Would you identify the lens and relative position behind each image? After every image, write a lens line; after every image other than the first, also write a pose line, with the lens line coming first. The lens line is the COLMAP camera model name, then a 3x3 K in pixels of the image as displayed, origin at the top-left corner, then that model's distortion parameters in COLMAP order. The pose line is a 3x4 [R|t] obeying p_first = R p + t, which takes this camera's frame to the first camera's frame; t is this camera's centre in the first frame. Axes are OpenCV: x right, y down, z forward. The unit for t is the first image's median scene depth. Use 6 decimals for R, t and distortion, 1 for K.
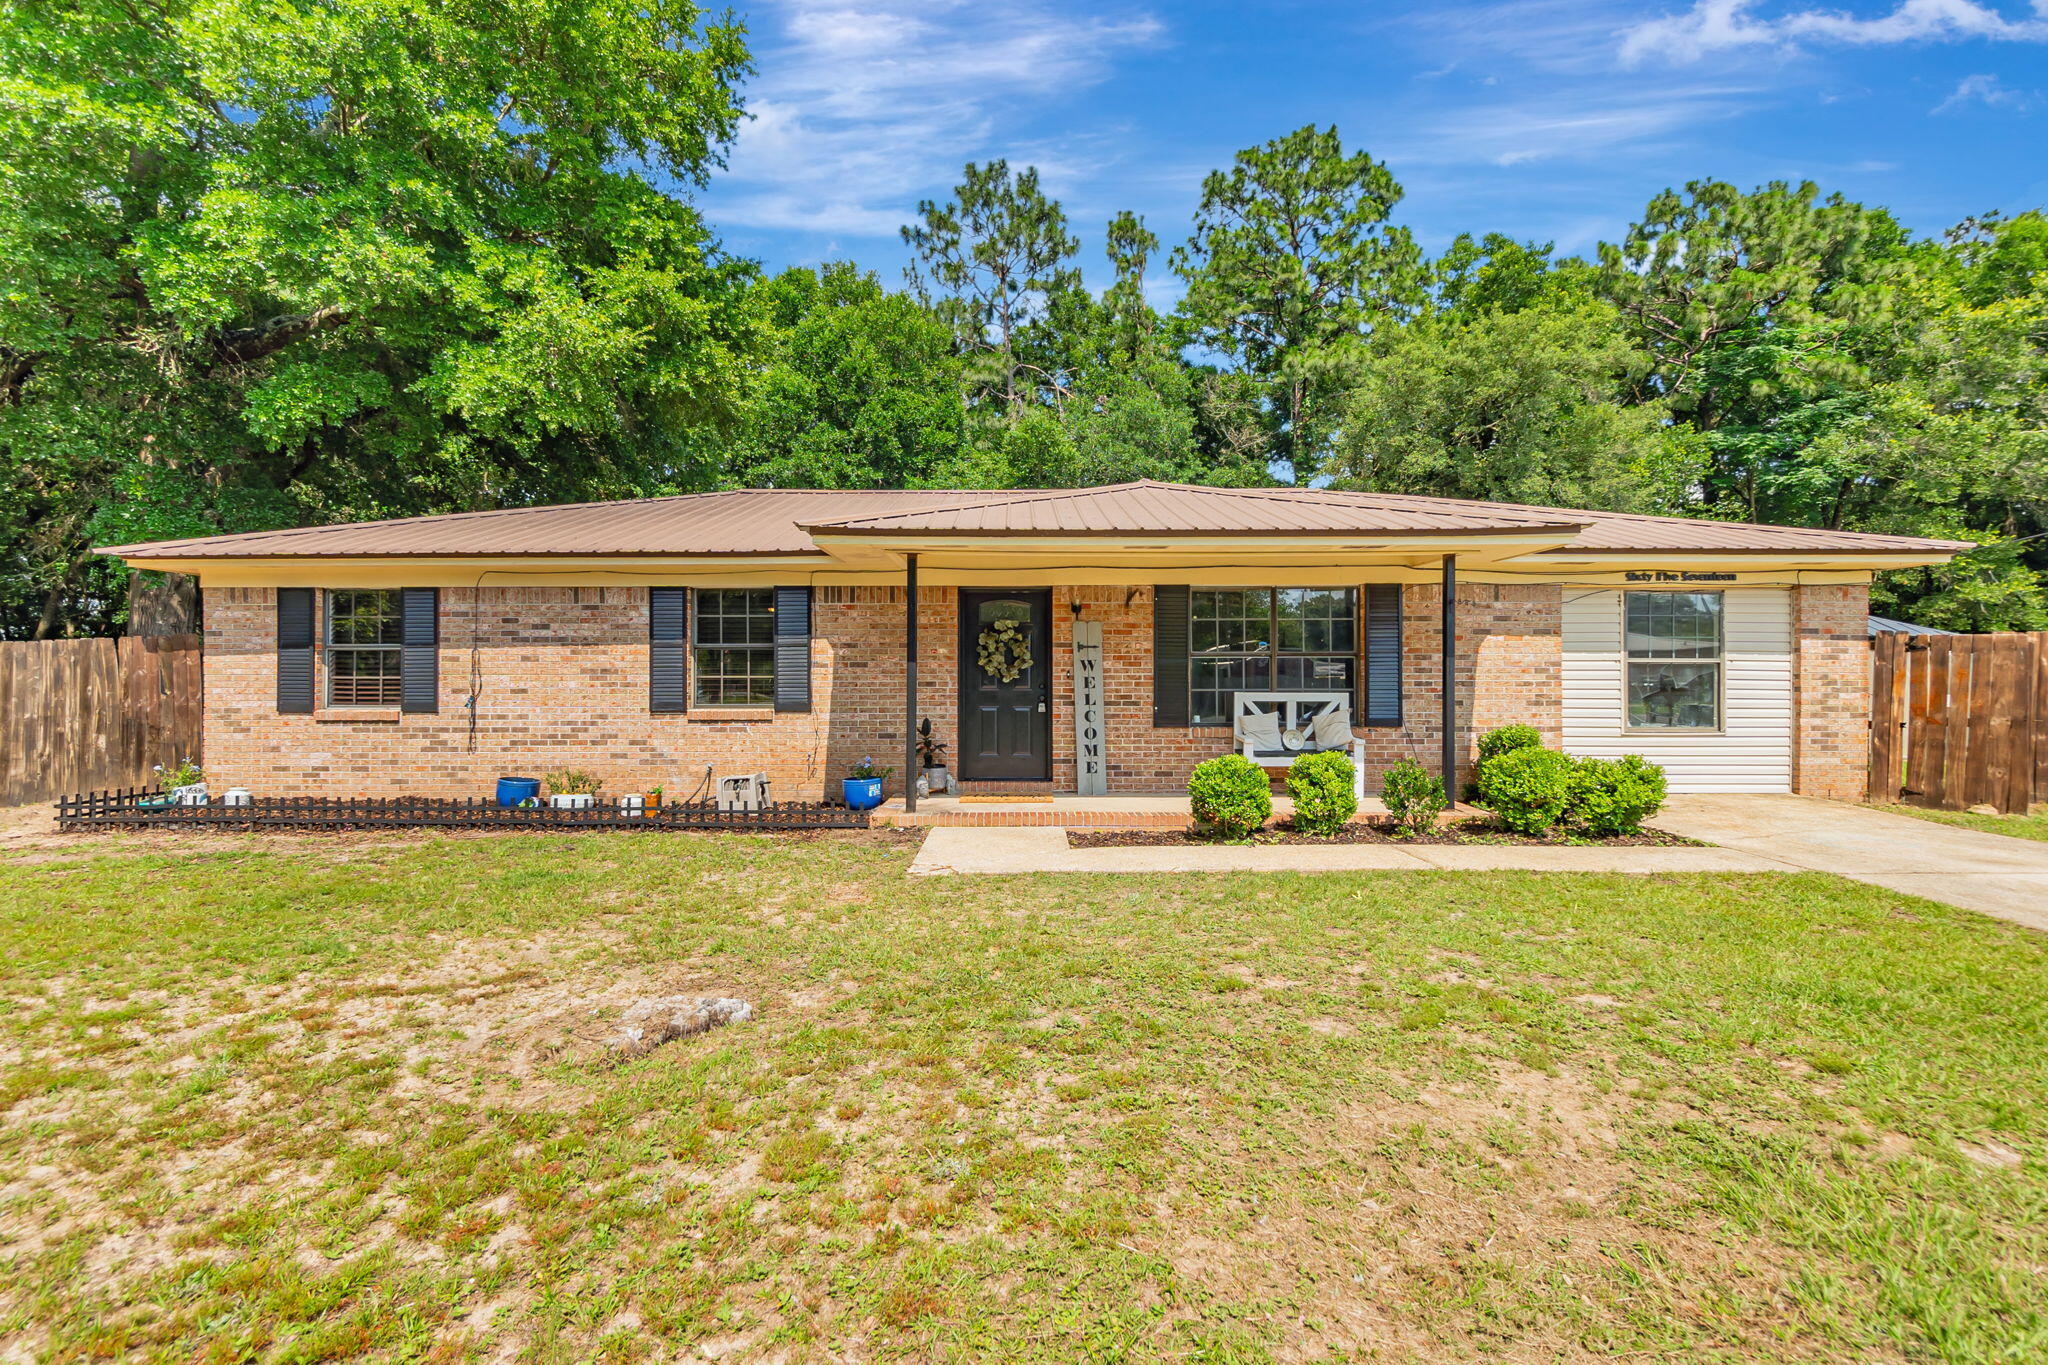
lens RADIAL K [[899.6, 0, 1013.8], [0, 899.6, 678.9], [0, 0, 1]] dist [-0.001131, 0.000026]
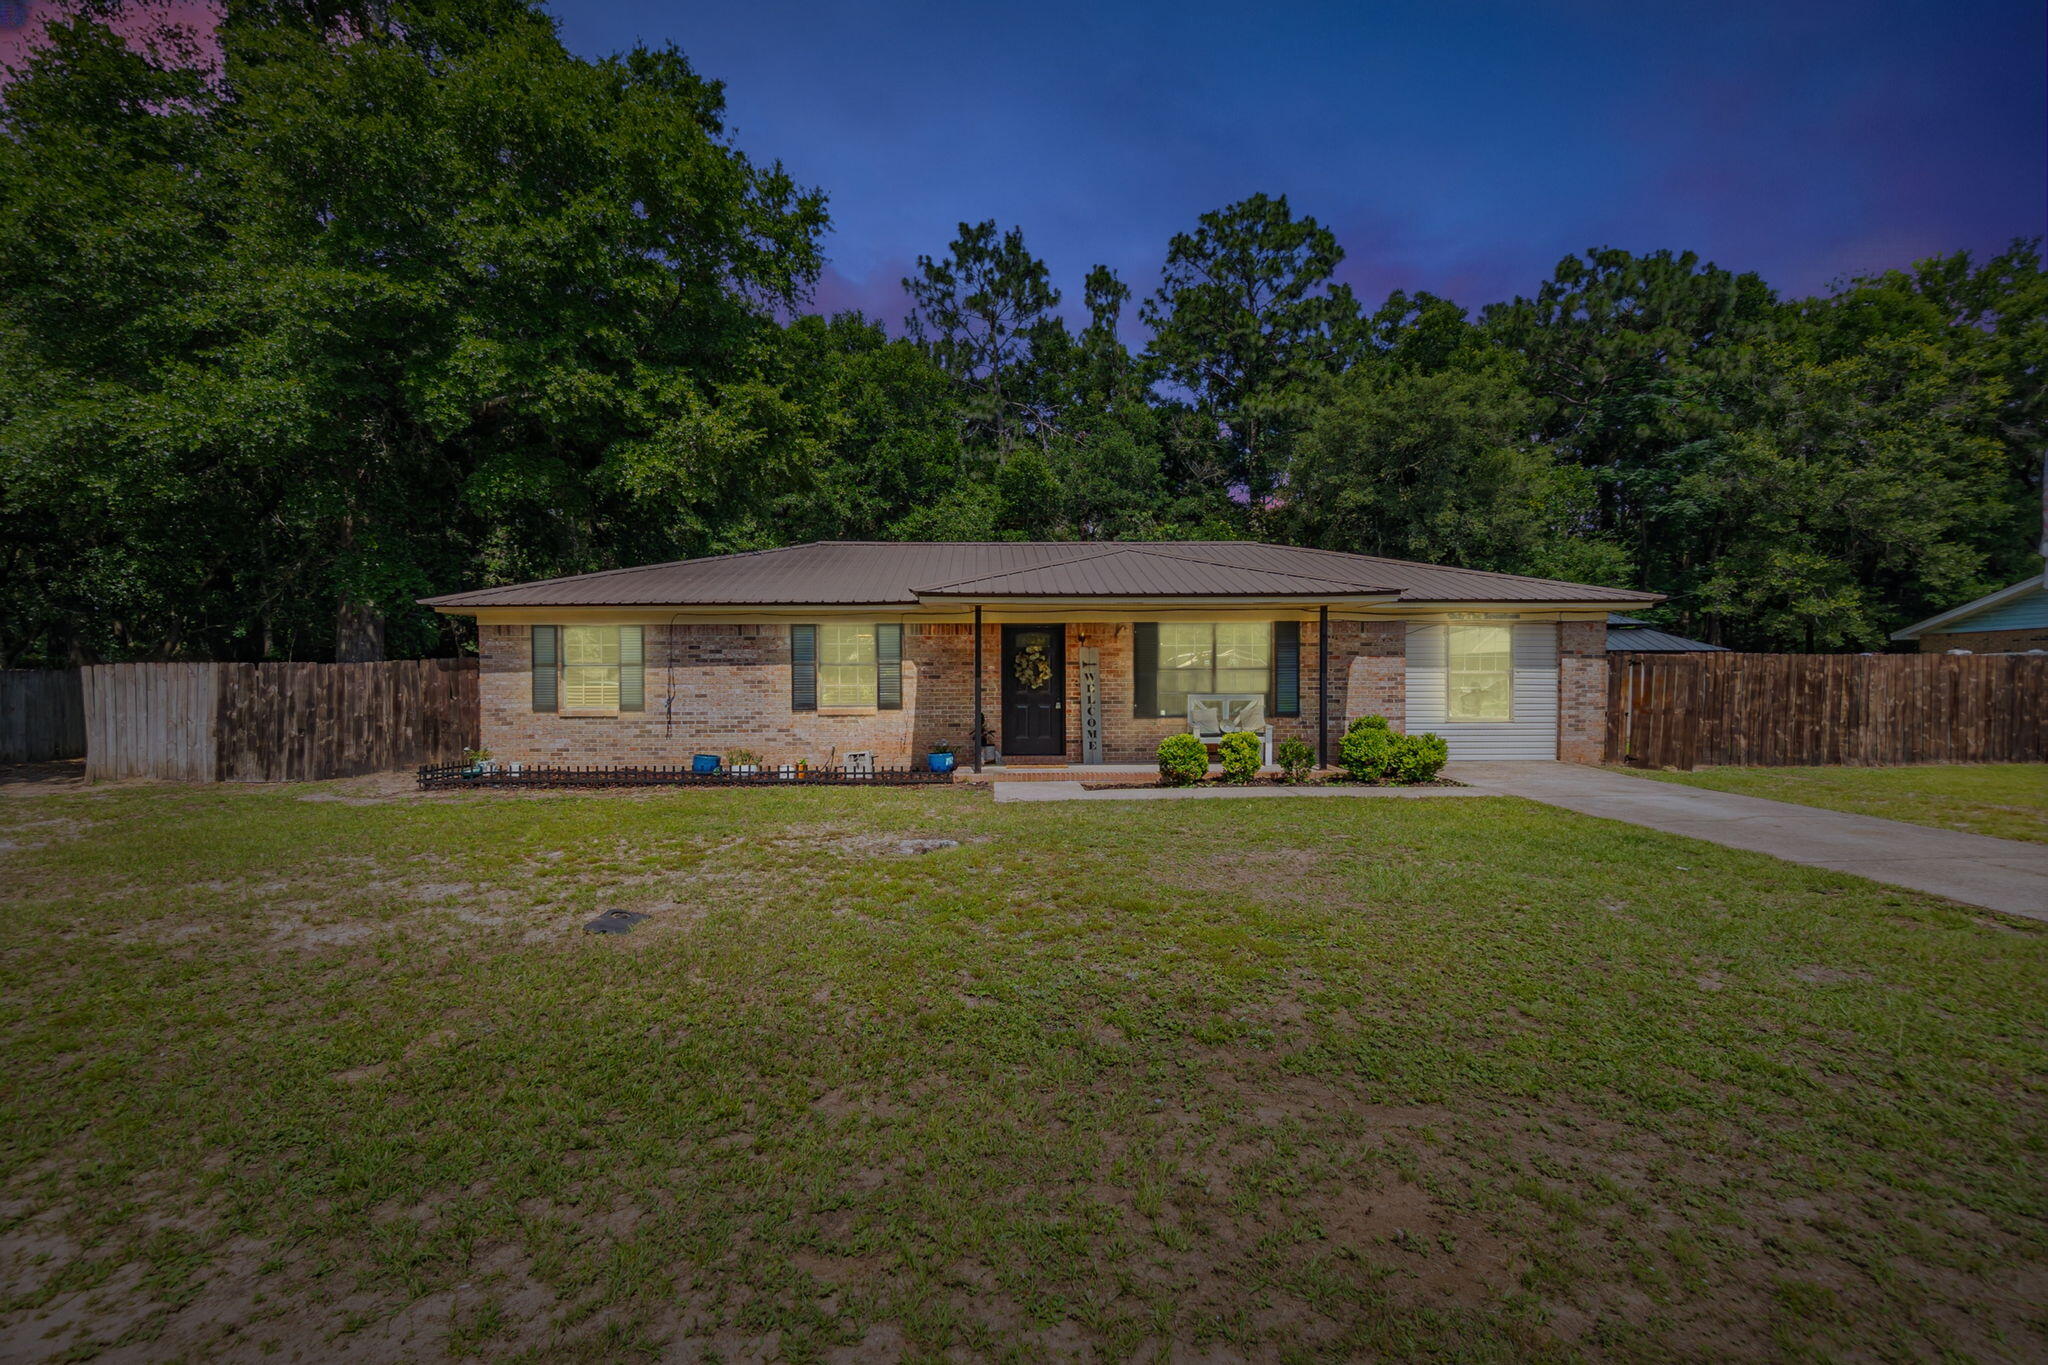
lens RADIAL K [[892.5, 0, 1015.7], [0, 892.5, 693.6], [0, 0, 1]] dist [-0.001095, -0.000012]
pose [[0.999420, -0.004403, 0.033765, -0.032656], [0.003891, 0.999877, 0.015203, -0.003758], [-0.033828, -0.015063, 0.999314, -0.170203]]
